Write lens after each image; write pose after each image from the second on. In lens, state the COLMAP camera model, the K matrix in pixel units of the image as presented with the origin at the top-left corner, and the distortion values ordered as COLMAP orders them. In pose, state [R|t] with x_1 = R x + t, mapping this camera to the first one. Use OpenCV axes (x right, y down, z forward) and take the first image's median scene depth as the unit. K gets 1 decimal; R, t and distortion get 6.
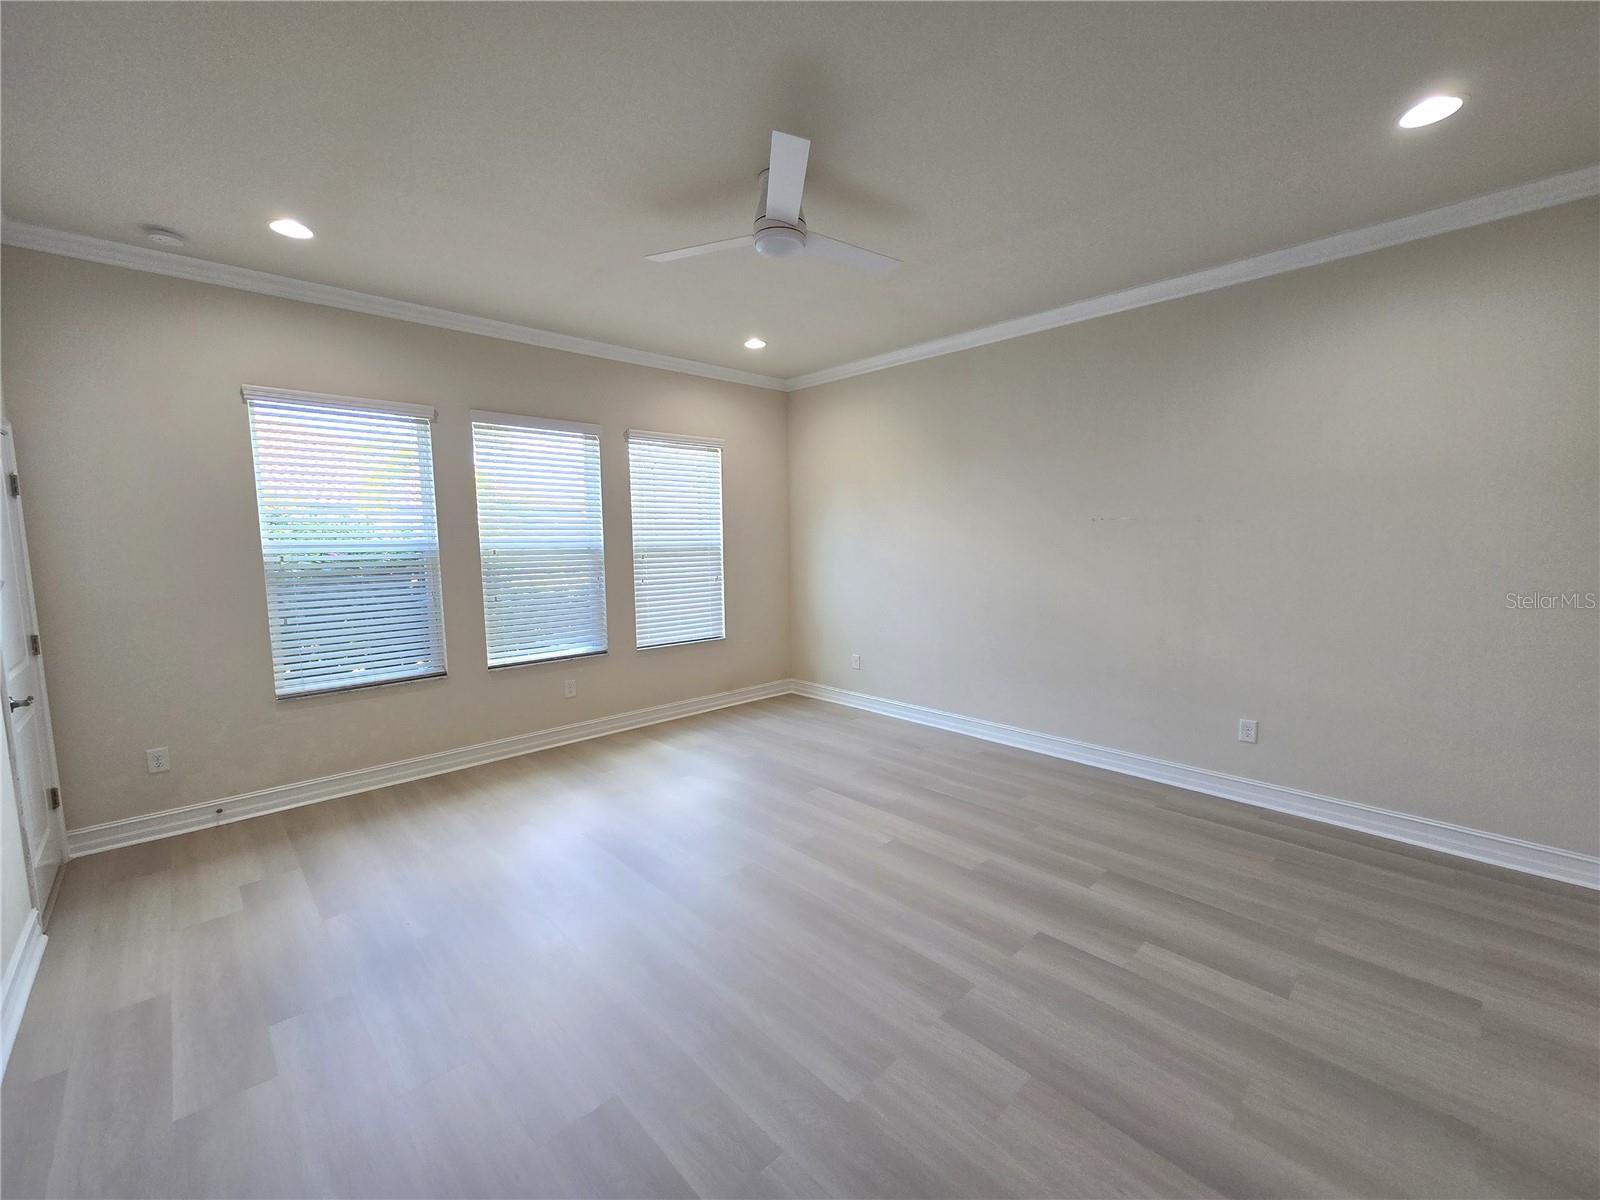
lens RADIAL K [[653.9, 0, 802.6], [0, 653.9, 601.2], [0, 0, 1]] dist [0.003137, 0.000432]
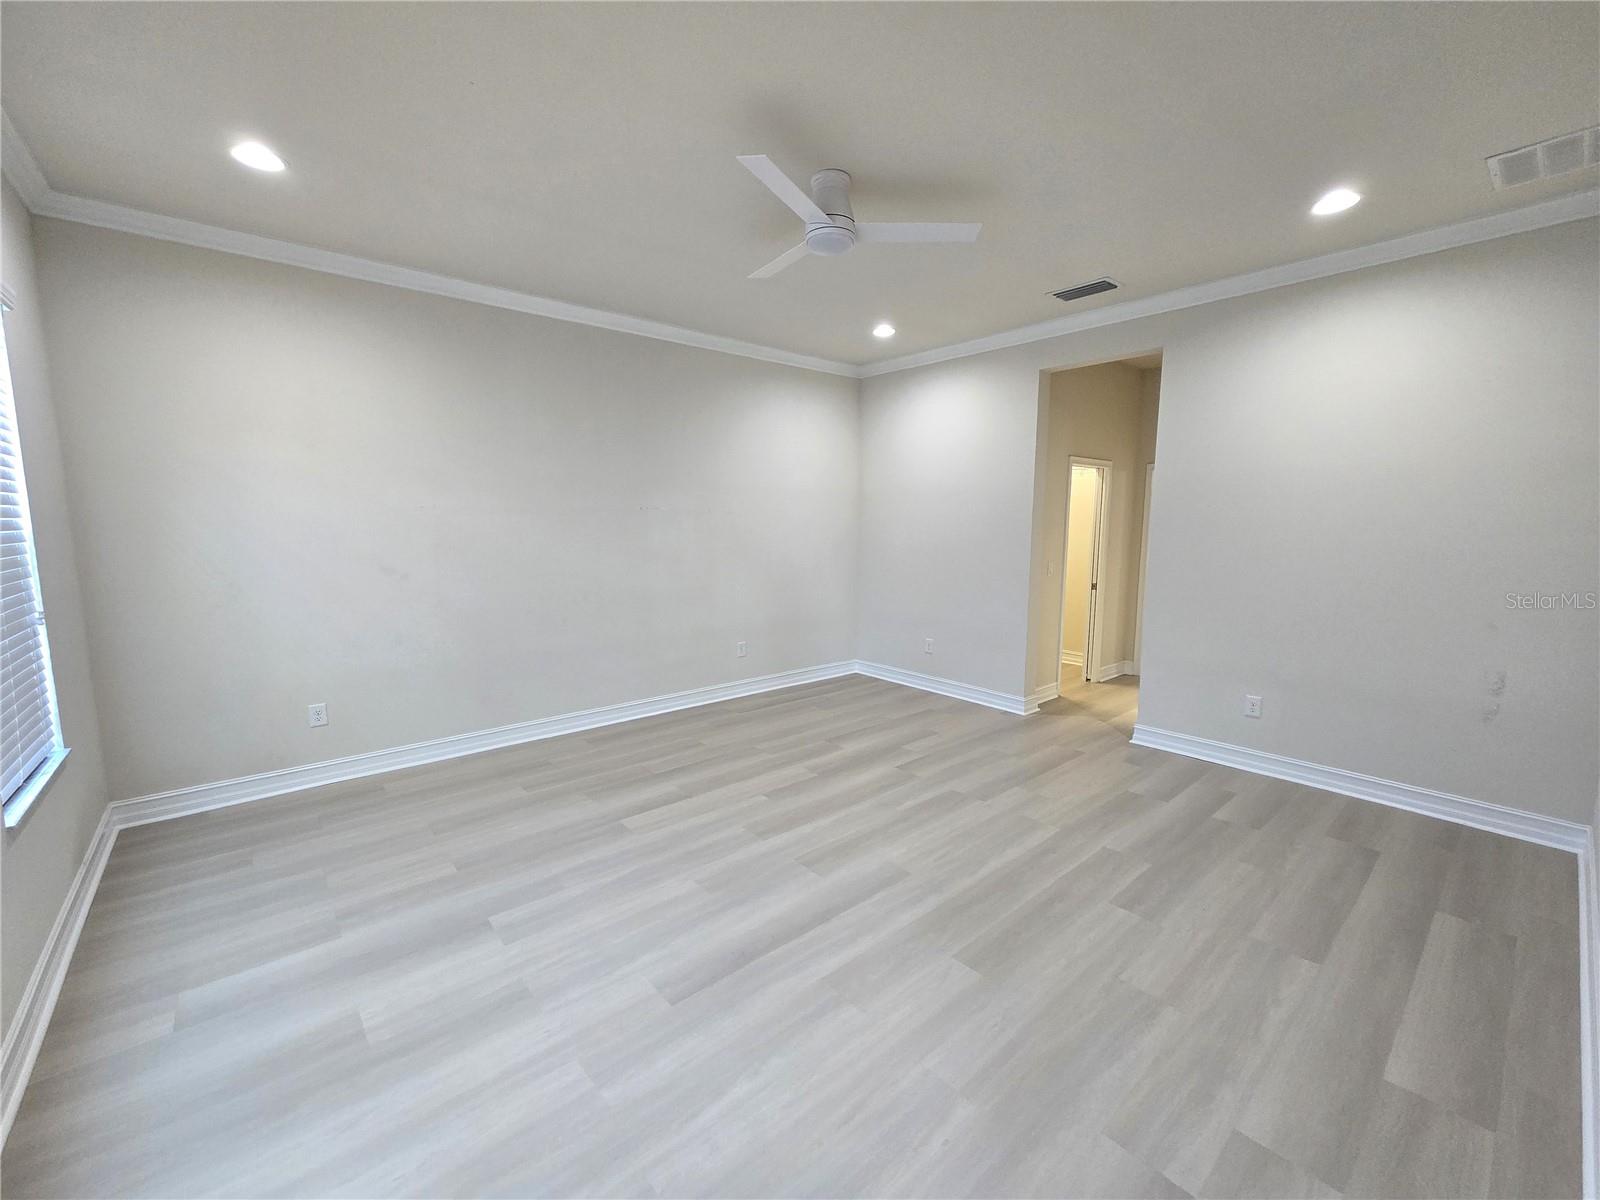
lens RADIAL K [[653.9, 0, 802.4], [0, 653.9, 602.5], [0, 0, 1]] dist [0.003137, 0.000432]
pose [[0.053732, -0.115627, 0.991838, -1.017341], [0.096714, 0.989206, 0.110081, -0.084536], [-0.993861, 0.090010, 0.064335, 0.912139]]
